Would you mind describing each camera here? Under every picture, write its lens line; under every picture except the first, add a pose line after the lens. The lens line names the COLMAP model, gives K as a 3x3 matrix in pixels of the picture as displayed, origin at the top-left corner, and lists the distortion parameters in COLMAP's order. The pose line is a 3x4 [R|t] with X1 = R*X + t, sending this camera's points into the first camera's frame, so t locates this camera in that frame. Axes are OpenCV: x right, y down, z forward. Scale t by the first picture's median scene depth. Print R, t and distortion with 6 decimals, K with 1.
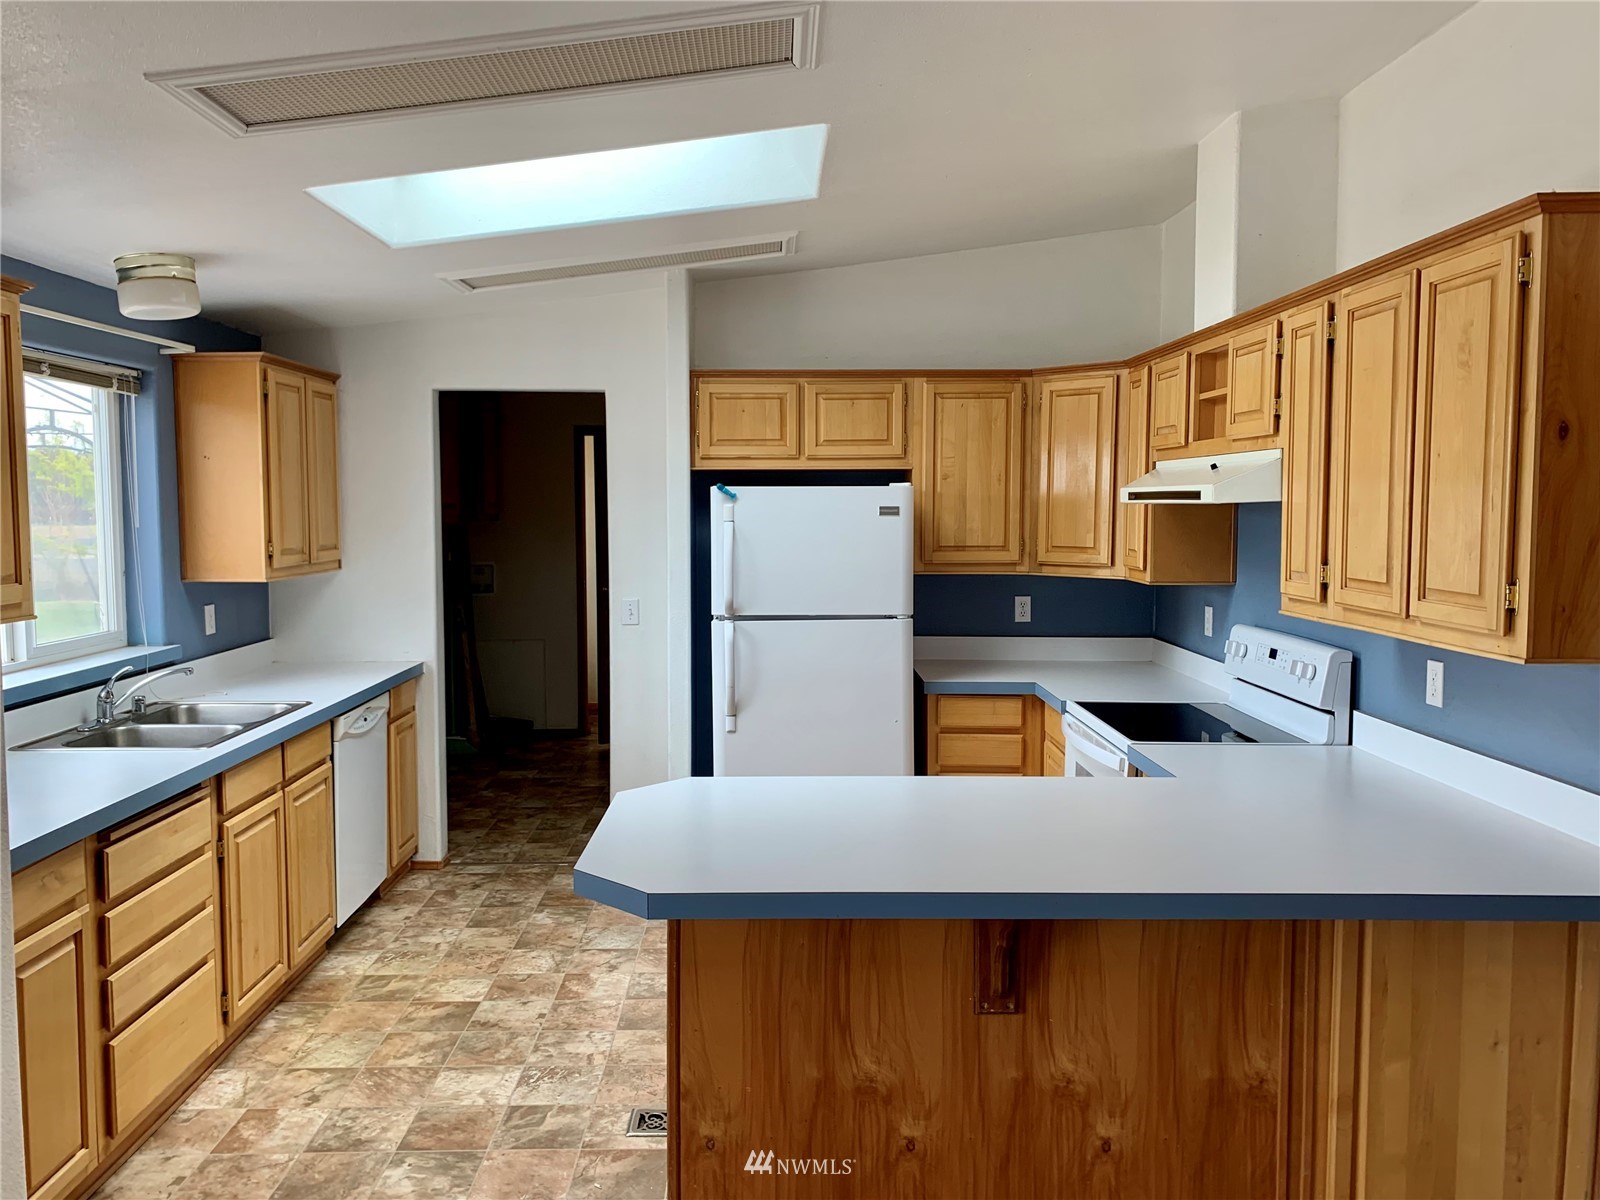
lens RADIAL K [[1218.0, 0, 792.0], [0, 1218.0, 593.9], [0, 0, 1]] dist [0.047228, -0.039797]
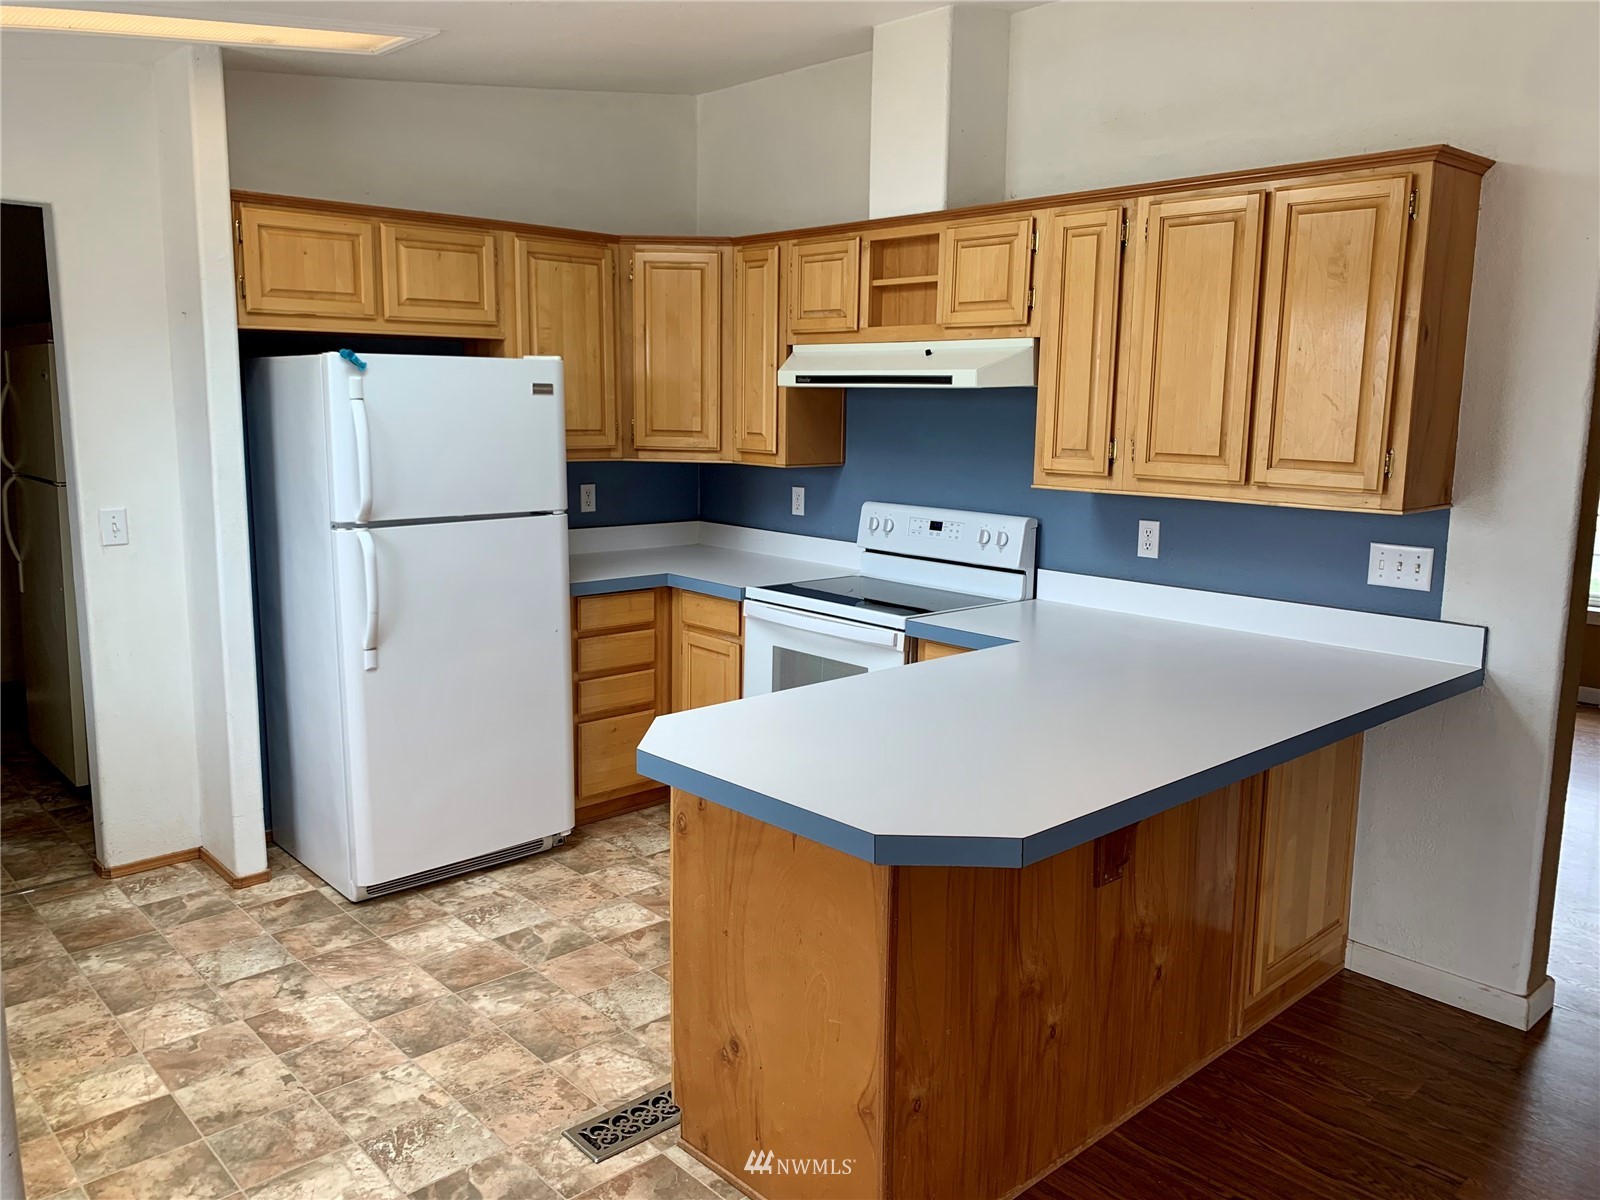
lens RADIAL K [[1218.0, 0, 795.0], [0, 1218.0, 596.4], [0, 0, 1]] dist [0.047228, -0.039797]
pose [[0.741508, -0.098029, 0.663744, -0.410495], [0.033512, 0.993445, 0.109285, -0.011645], [-0.670107, -0.058792, 0.739933, 0.251882]]
